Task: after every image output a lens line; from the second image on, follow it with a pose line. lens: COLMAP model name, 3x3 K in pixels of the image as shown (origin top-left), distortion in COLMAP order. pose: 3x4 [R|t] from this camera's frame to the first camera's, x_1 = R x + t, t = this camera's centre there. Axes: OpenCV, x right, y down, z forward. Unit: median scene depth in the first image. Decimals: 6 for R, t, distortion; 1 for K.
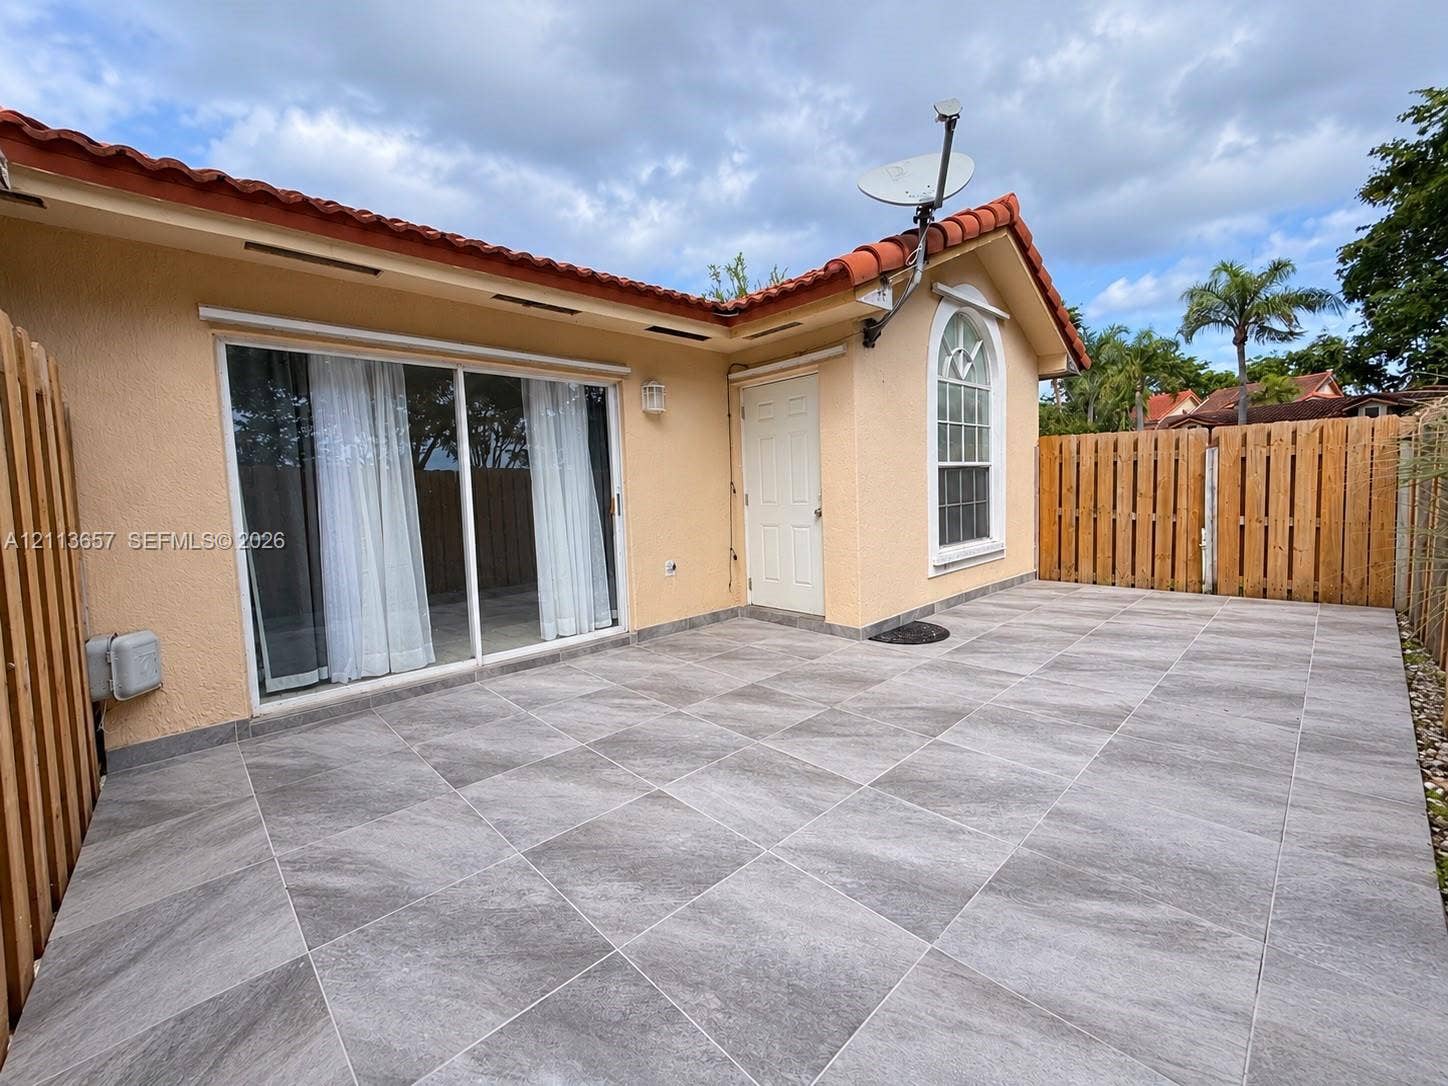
lens RADIAL K [[586.7, 0, 725.5], [0, 586.7, 521.4], [0, 0, 1]] dist [-0.011033, 0.000051]
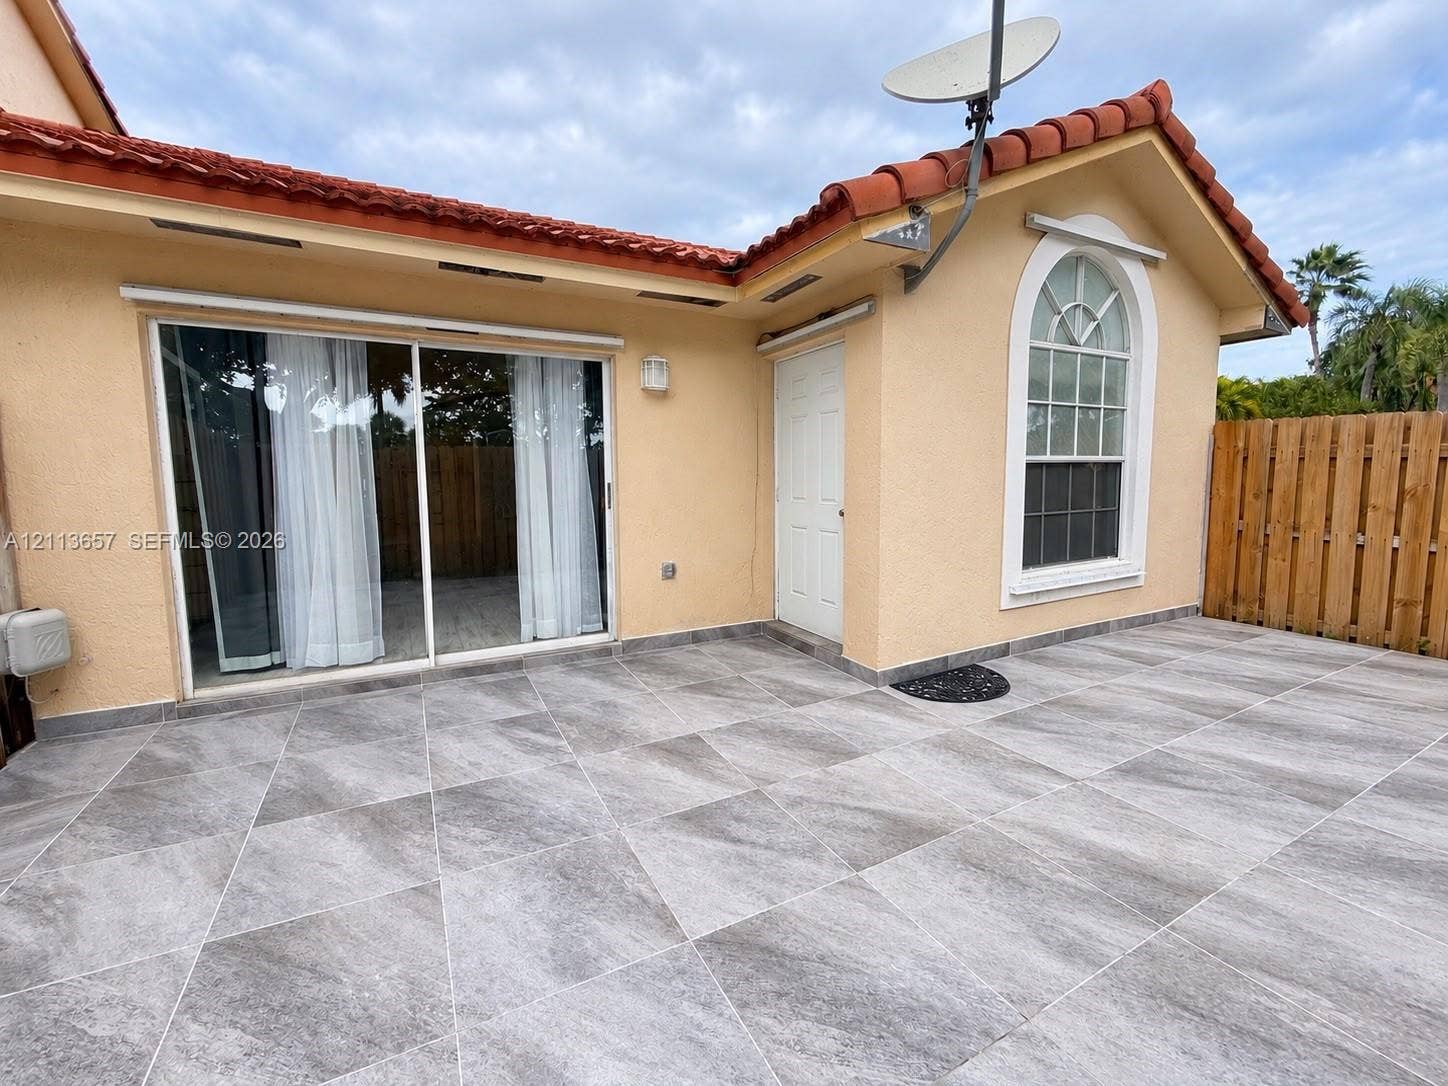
lens RADIAL K [[603.5, 0, 725.9], [0, 603.5, 512.9], [0, 0, 1]] dist [-0.016832, -0.000121]
pose [[0.962202, 0.050574, -0.267600, 0.237676], [-0.045083, 0.998628, 0.026630, -0.036653], [0.268579, -0.013559, 0.963162, 0.185907]]
